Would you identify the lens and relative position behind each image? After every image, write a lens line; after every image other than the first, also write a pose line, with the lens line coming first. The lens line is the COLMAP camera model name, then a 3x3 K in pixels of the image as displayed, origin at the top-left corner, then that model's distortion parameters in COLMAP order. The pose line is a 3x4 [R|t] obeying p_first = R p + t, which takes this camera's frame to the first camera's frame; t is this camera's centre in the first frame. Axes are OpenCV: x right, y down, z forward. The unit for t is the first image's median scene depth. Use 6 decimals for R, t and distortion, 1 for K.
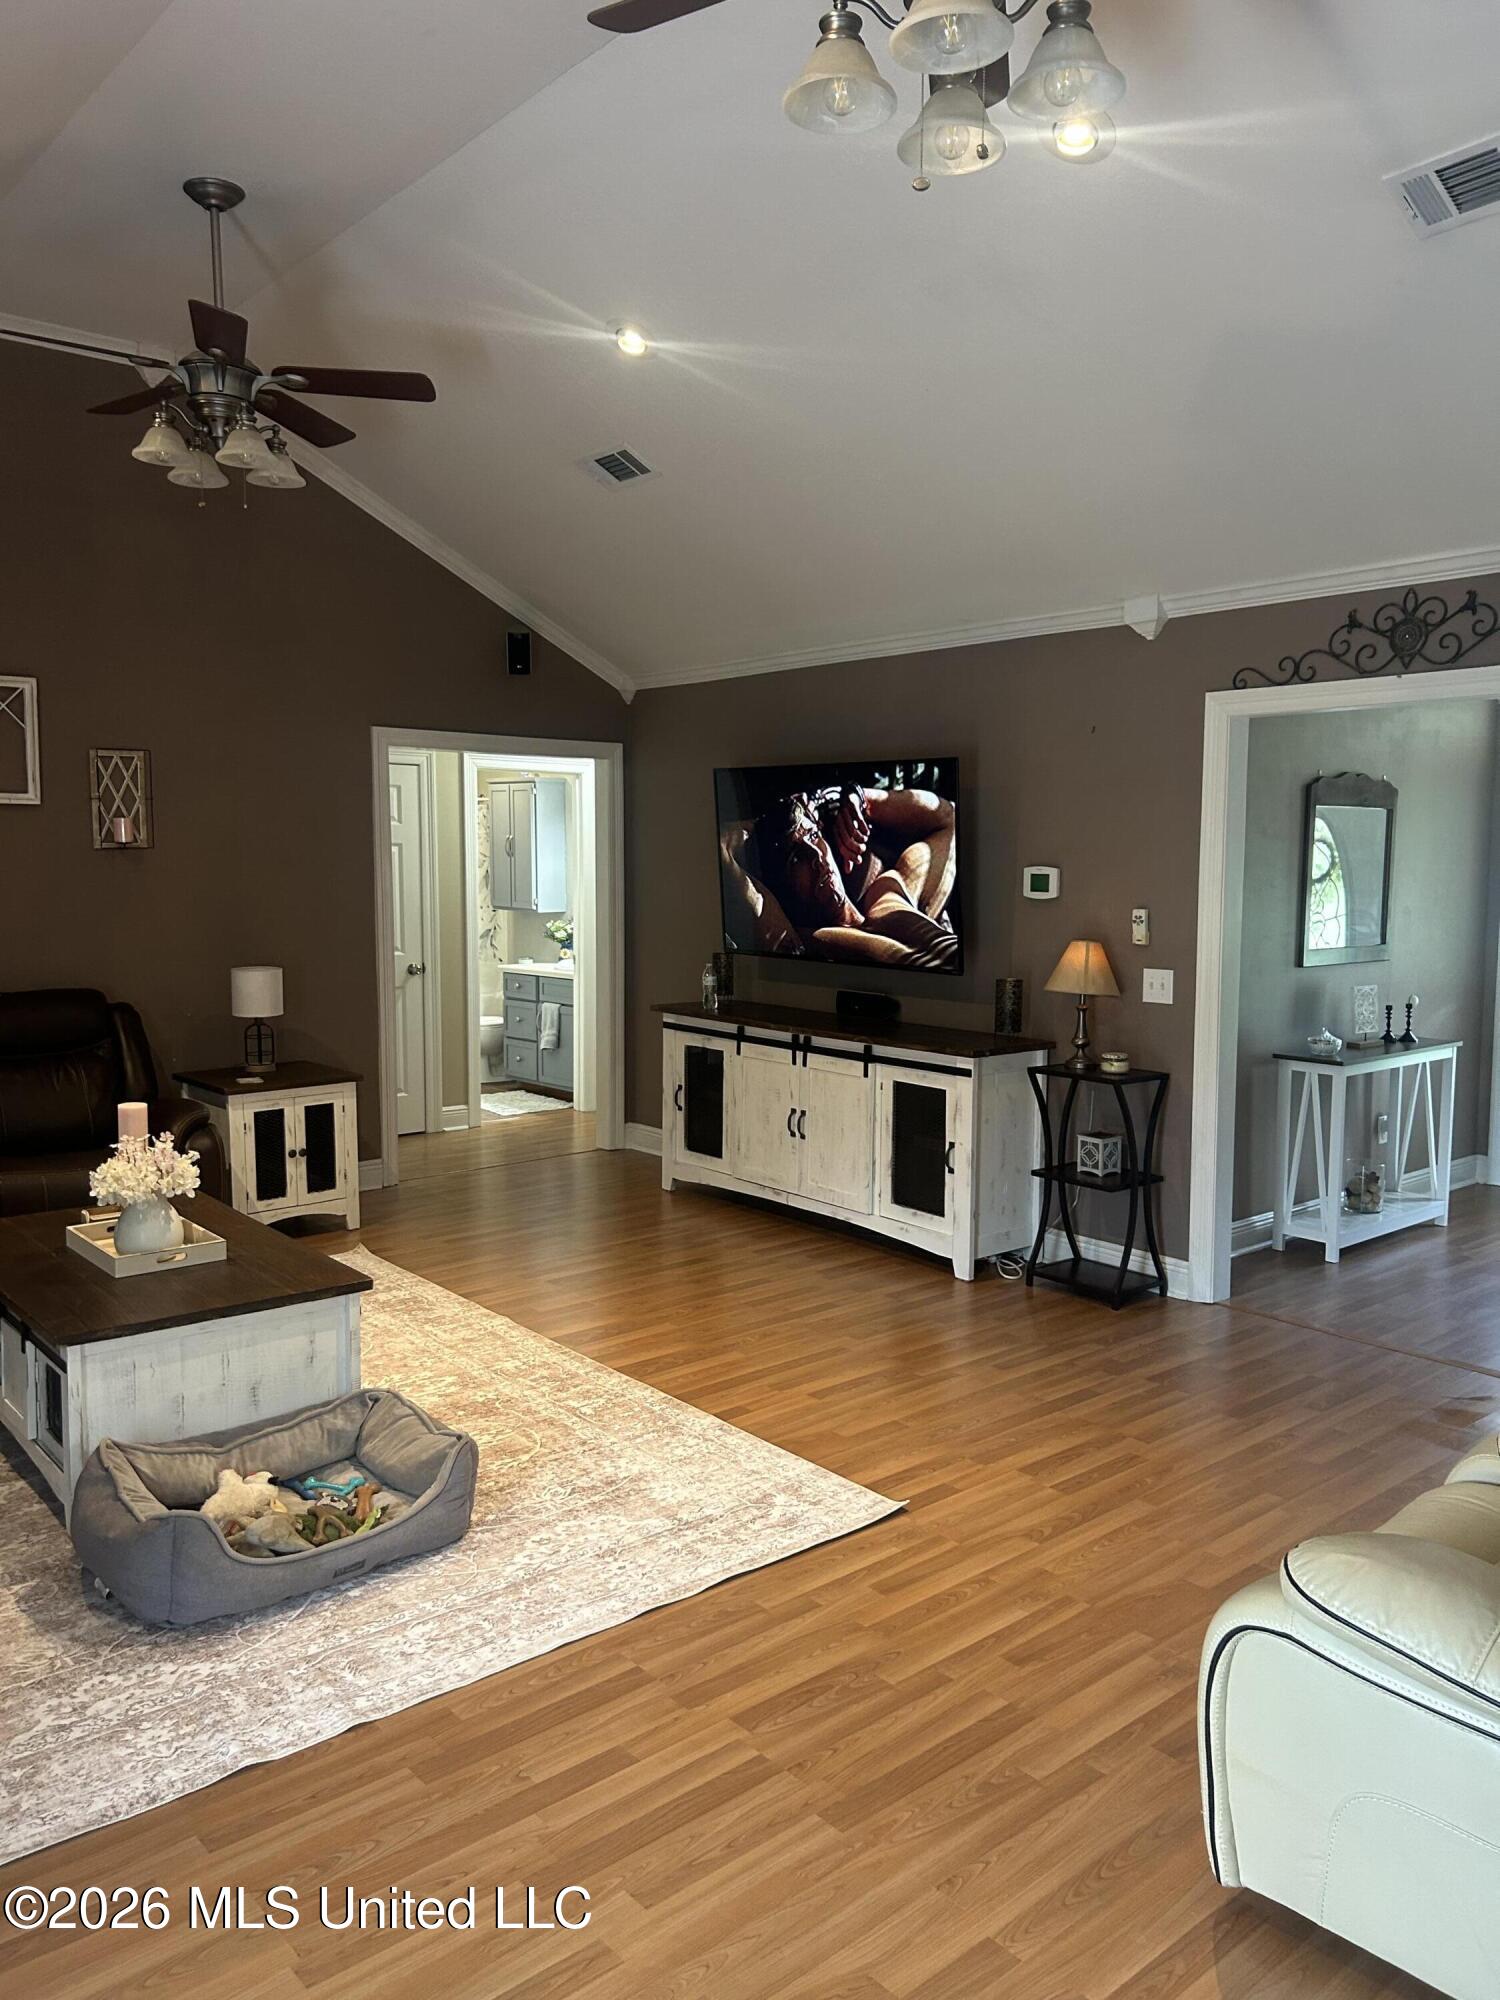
lens RADIAL K [[1509.8, 0, 729.7], [0, 1509.8, 990.8], [0, 0, 1]] dist [0.050303, -0.055066]
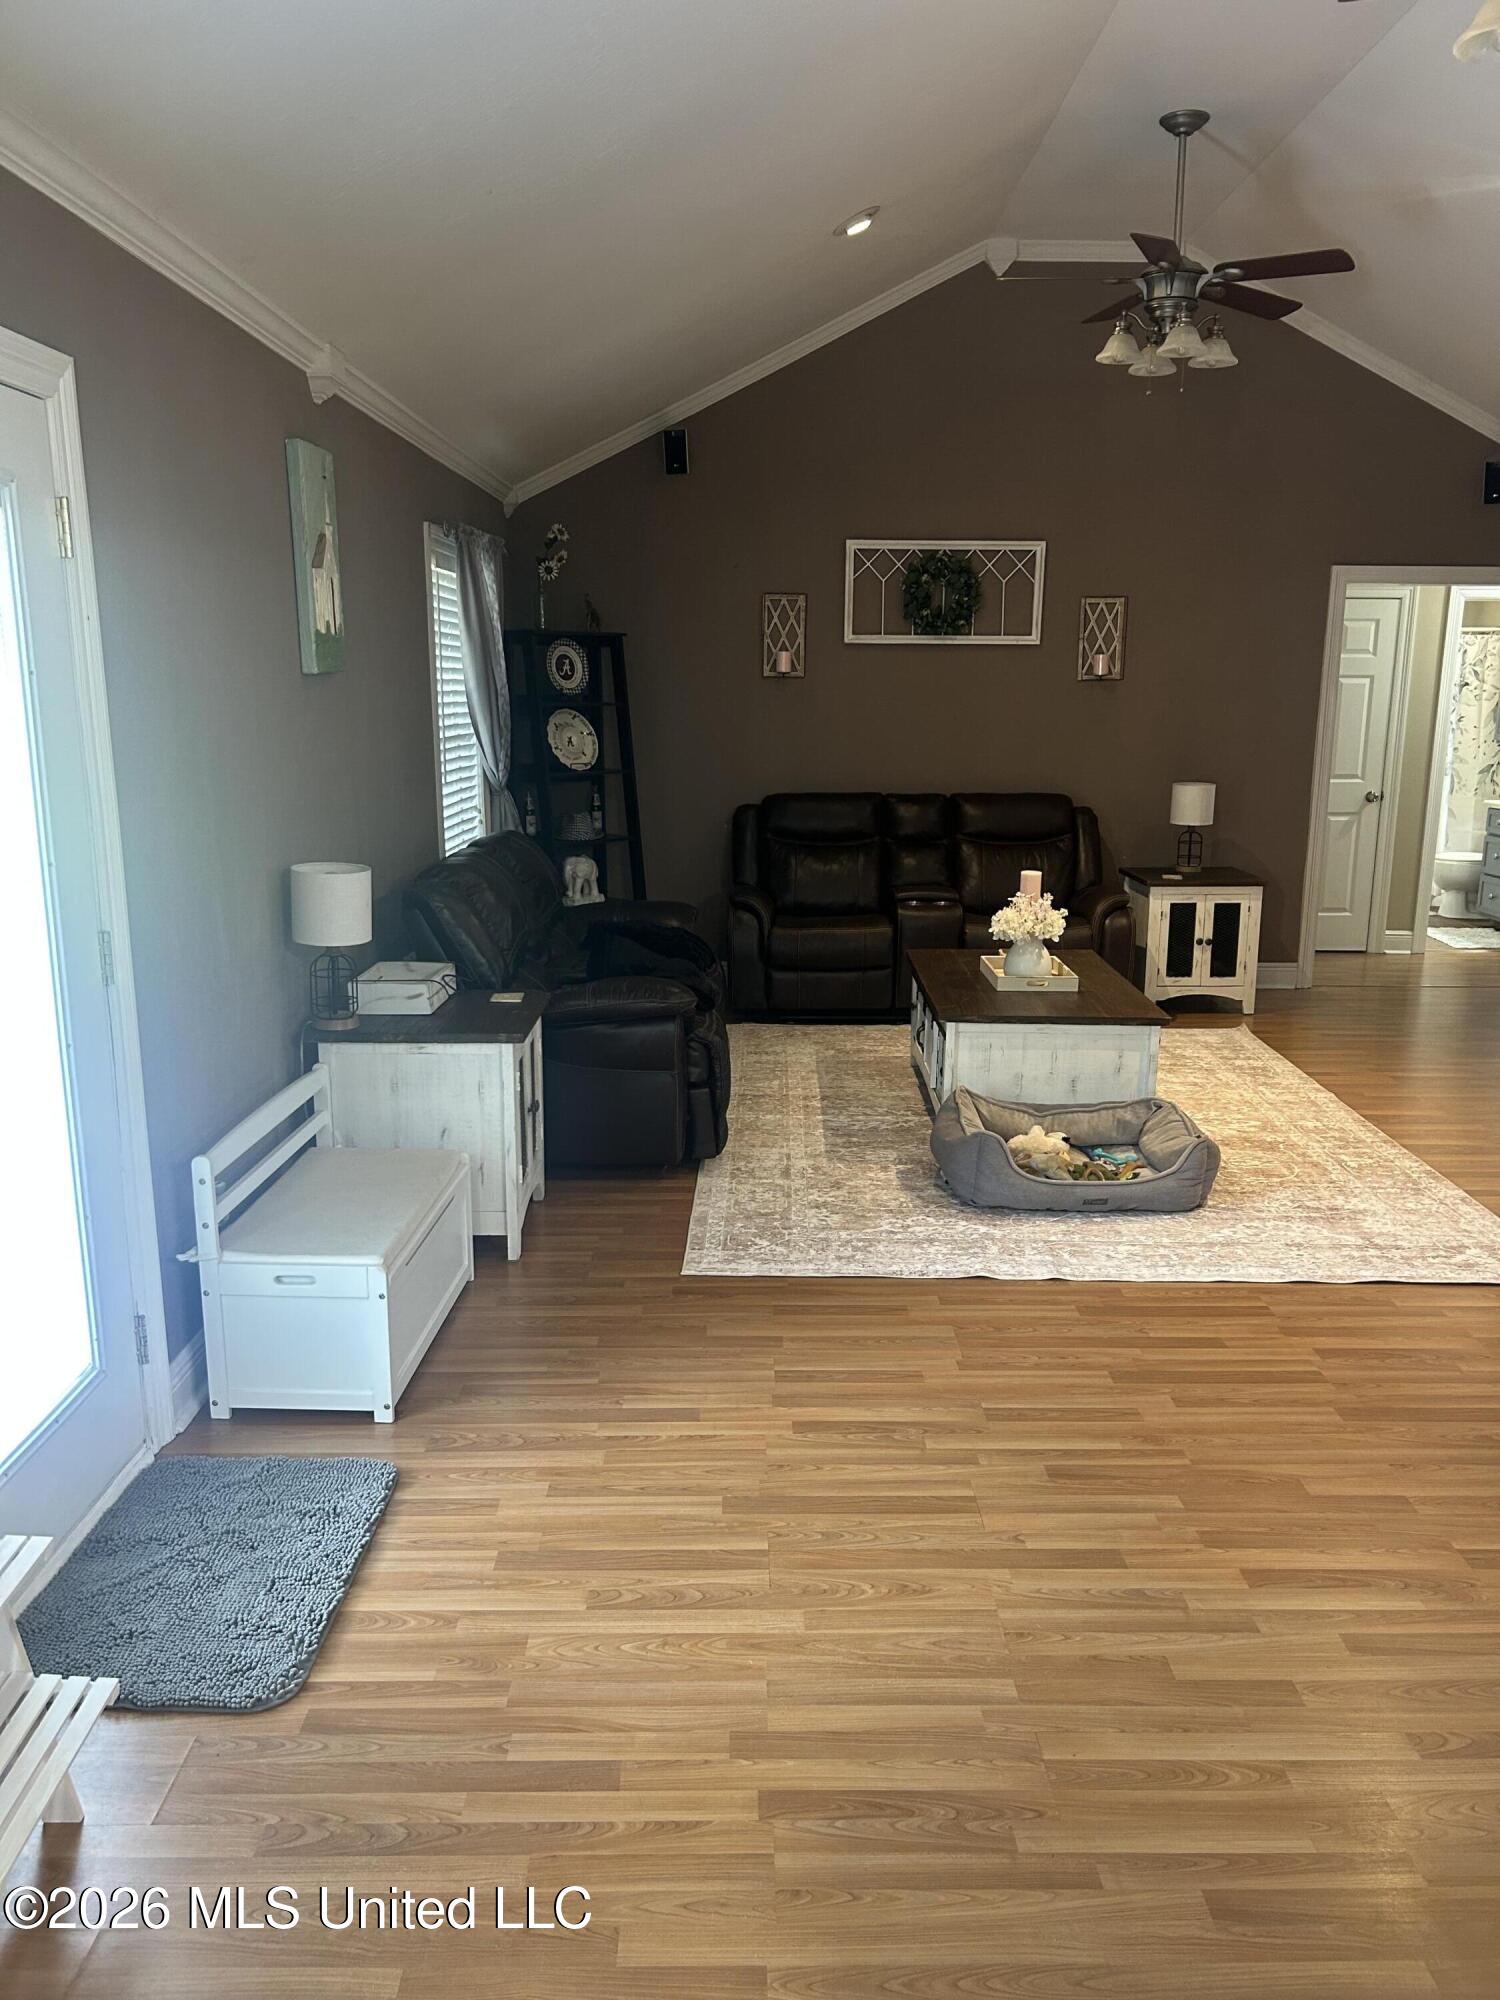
lens RADIAL K [[1509.8, 0, 747.9], [0, 1509.8, 1008.9], [0, 0, 1]] dist [0.050303, -0.055066]
pose [[0.767900, 0.140697, -0.624927, 0.291517], [-0.066881, 0.987858, 0.140226, 0.025089], [0.637068, -0.065884, 0.767986, -0.219068]]
